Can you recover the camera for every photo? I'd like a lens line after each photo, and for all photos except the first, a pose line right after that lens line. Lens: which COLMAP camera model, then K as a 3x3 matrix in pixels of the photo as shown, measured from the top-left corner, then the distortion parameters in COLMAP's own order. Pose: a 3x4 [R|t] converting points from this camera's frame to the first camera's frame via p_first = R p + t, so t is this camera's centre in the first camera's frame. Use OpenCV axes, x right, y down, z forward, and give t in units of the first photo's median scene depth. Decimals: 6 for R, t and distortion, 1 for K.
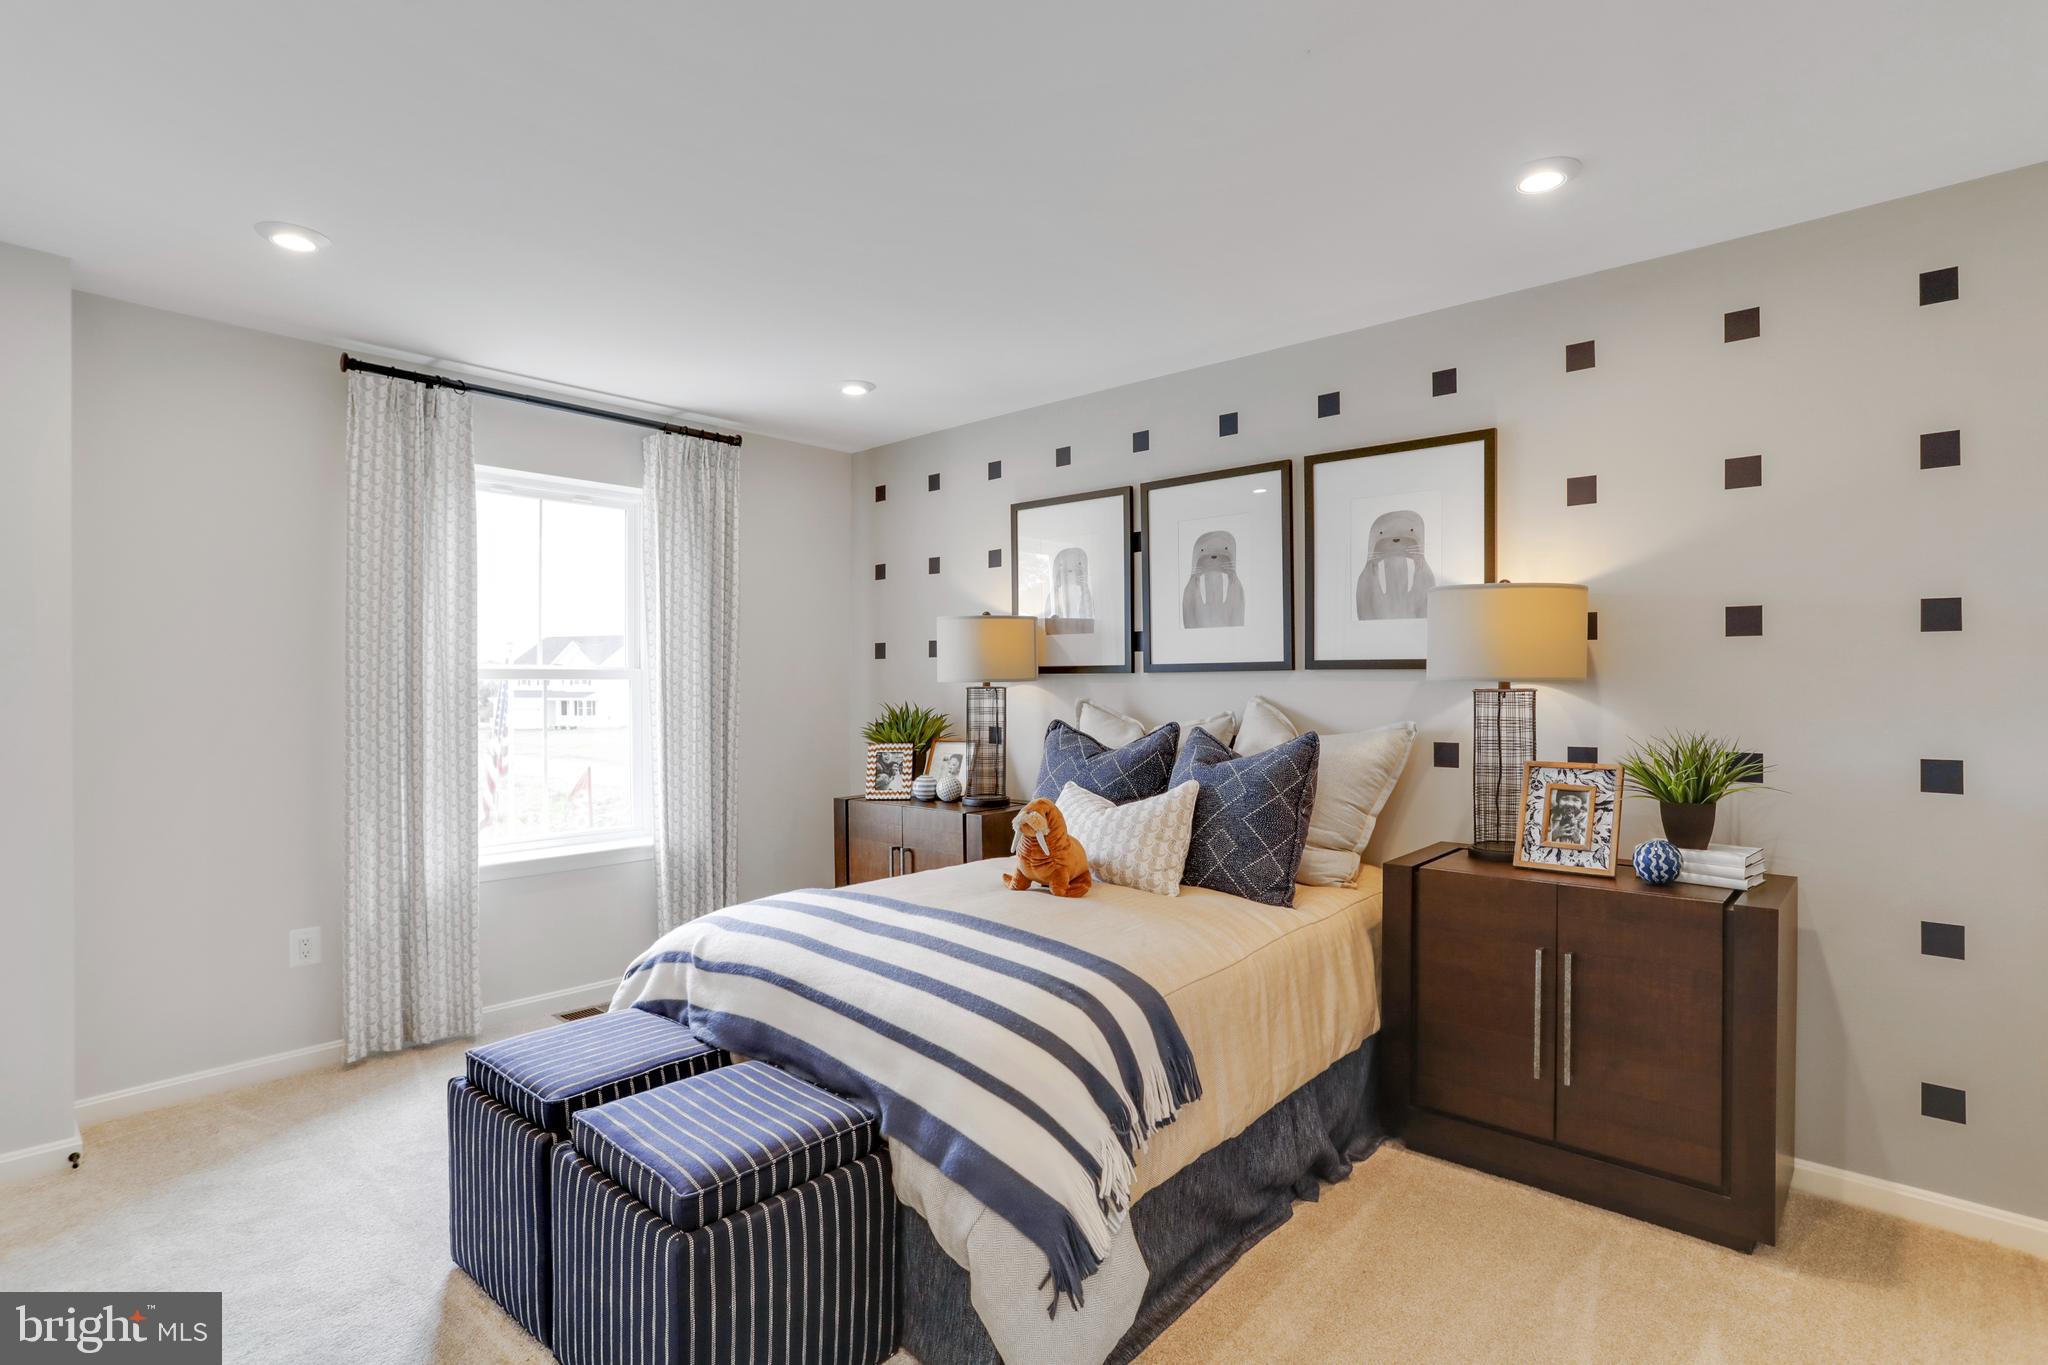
lens RADIAL K [[1004.7, 0, 1014.3], [0, 1004.7, 693.5], [0, 0, 1]] dist [-0.049497, 0.023597]
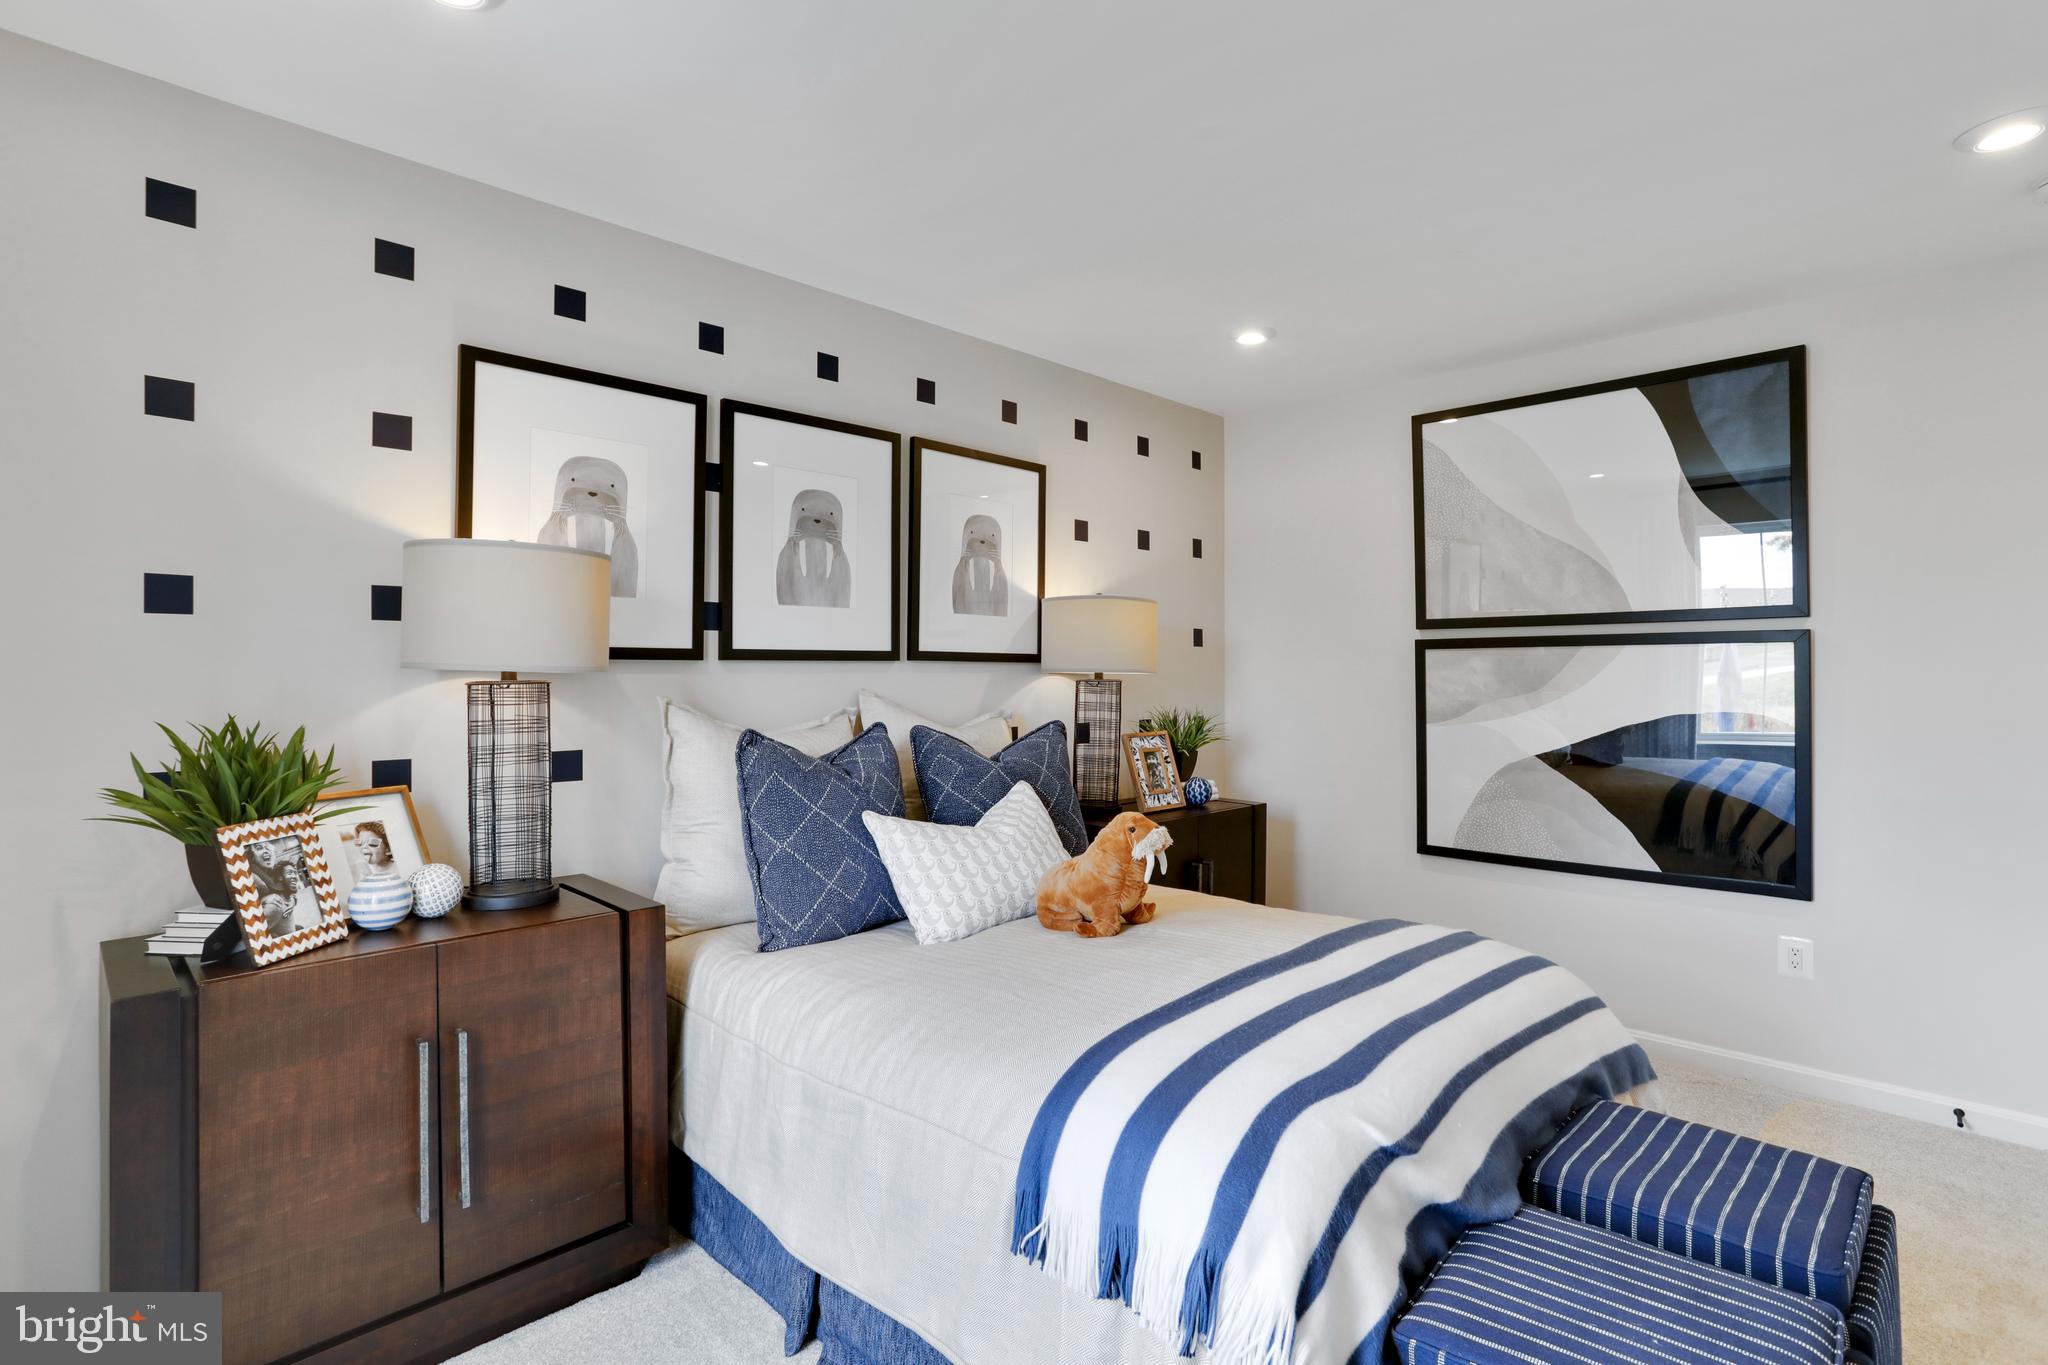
lens RADIAL K [[1004.7, 0, 1013.2], [0, 1004.7, 673.4], [0, 0, 1]] dist [-0.049497, 0.023597]
pose [[0.054121, 0.002574, 0.998531, -0.642124], [0.010749, 0.999937, -0.003160, -0.007454], [-0.998477, 0.010904, 0.054090, 0.836639]]
